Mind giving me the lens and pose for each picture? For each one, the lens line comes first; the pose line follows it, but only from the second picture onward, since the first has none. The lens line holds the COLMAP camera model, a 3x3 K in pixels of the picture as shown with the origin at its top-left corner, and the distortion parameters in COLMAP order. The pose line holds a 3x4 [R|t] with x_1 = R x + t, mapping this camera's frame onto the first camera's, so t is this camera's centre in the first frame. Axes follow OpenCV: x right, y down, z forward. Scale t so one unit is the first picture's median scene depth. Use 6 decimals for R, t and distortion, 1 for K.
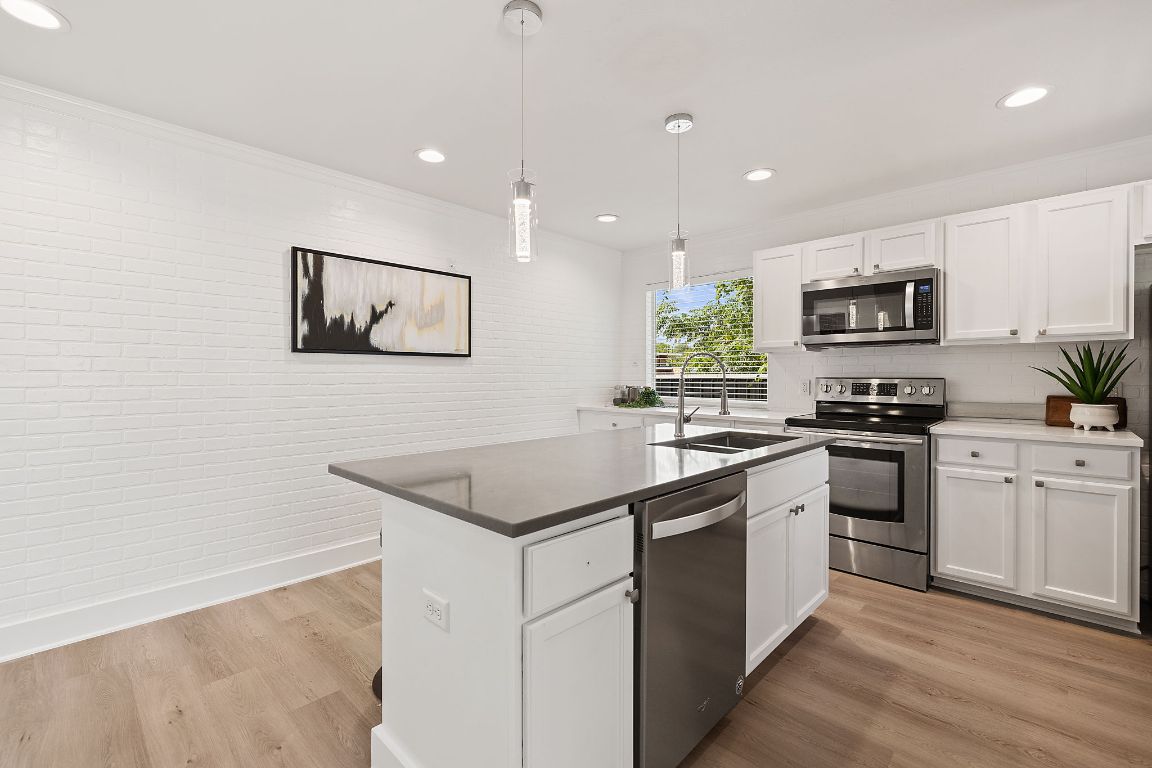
lens RADIAL K [[491.1, 0, 583.7], [0, 491.1, 380.5], [0, 0, 1]] dist [-0.012118, -0.000703]
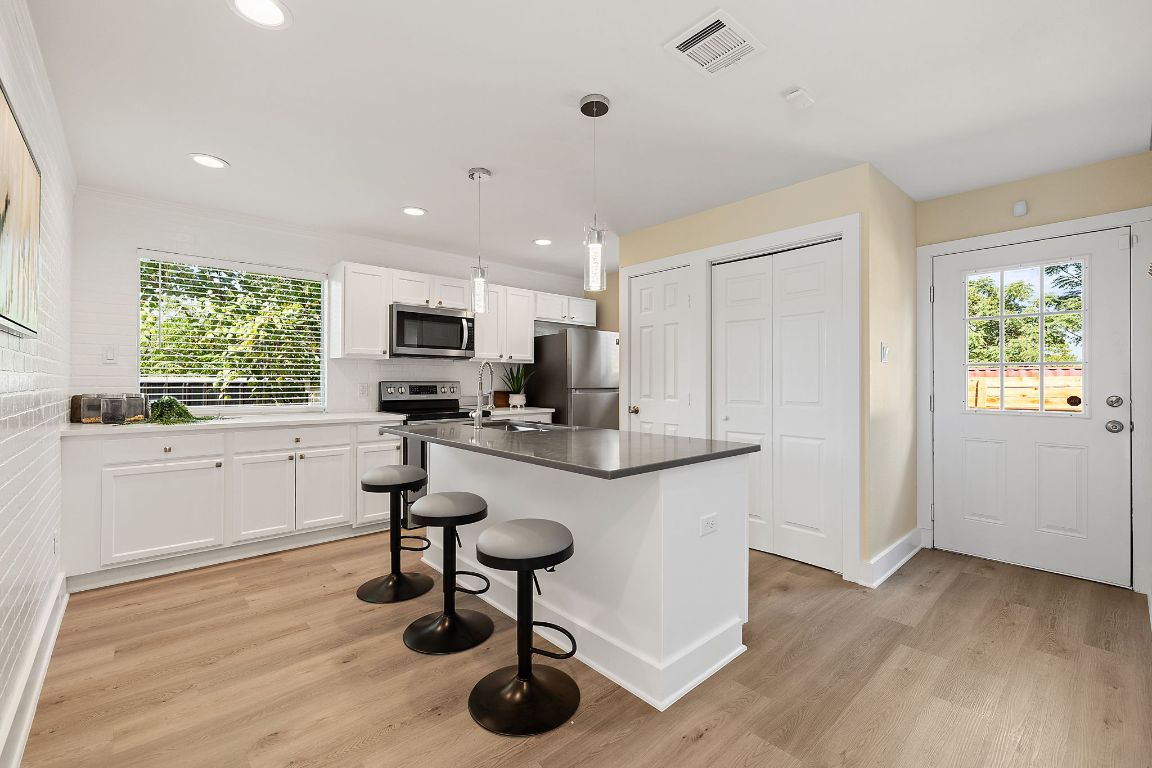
lens RADIAL K [[491.1, 0, 579.5], [0, 491.1, 380.2], [0, 0, 1]] dist [-0.012118, -0.000703]
pose [[0.070236, 0.000847, 0.997530, -0.800730], [0.005360, 0.999985, -0.001226, -0.004689], [-0.997516, 0.005433, 0.070231, 0.503571]]
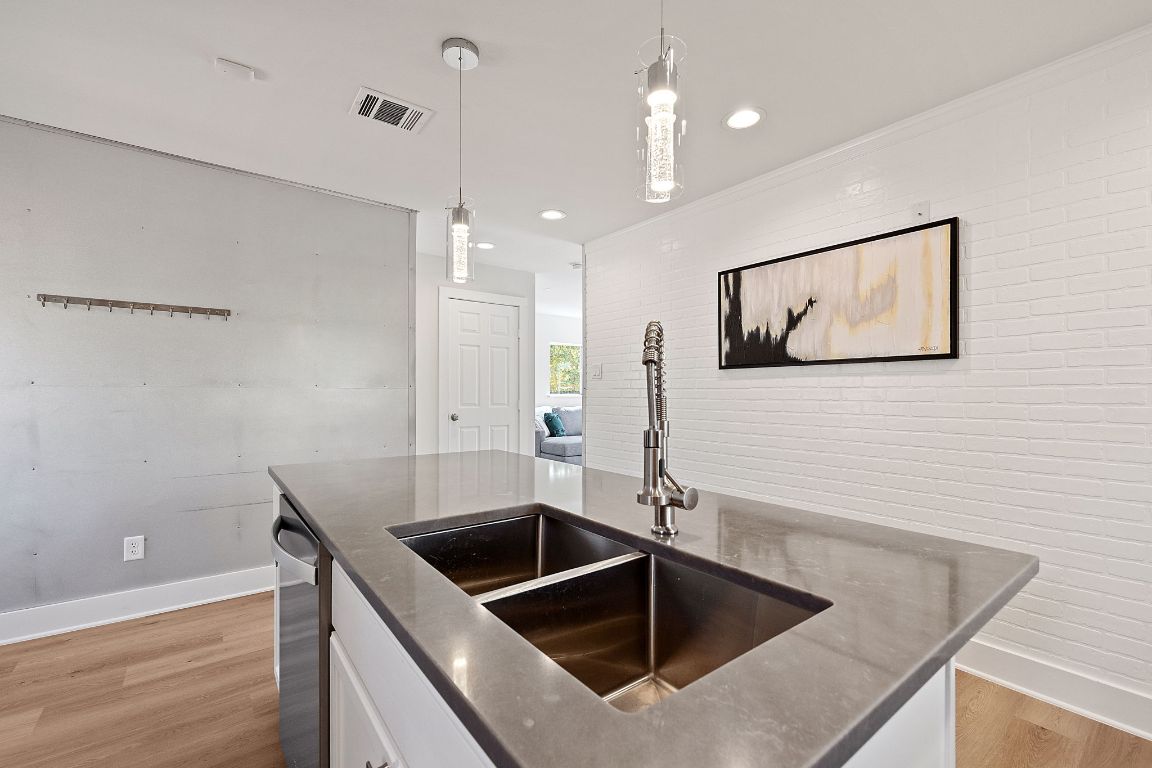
lens RADIAL K [[491.1, 0, 577.2], [0, 491.1, 389.6], [0, 0, 1]] dist [-0.012118, -0.000703]
pose [[-0.155200, -0.004492, -0.987873, 0.475129], [-0.006519, 0.999973, -0.003523, -0.006804], [0.987862, 0.005893, -0.155225, 0.770329]]
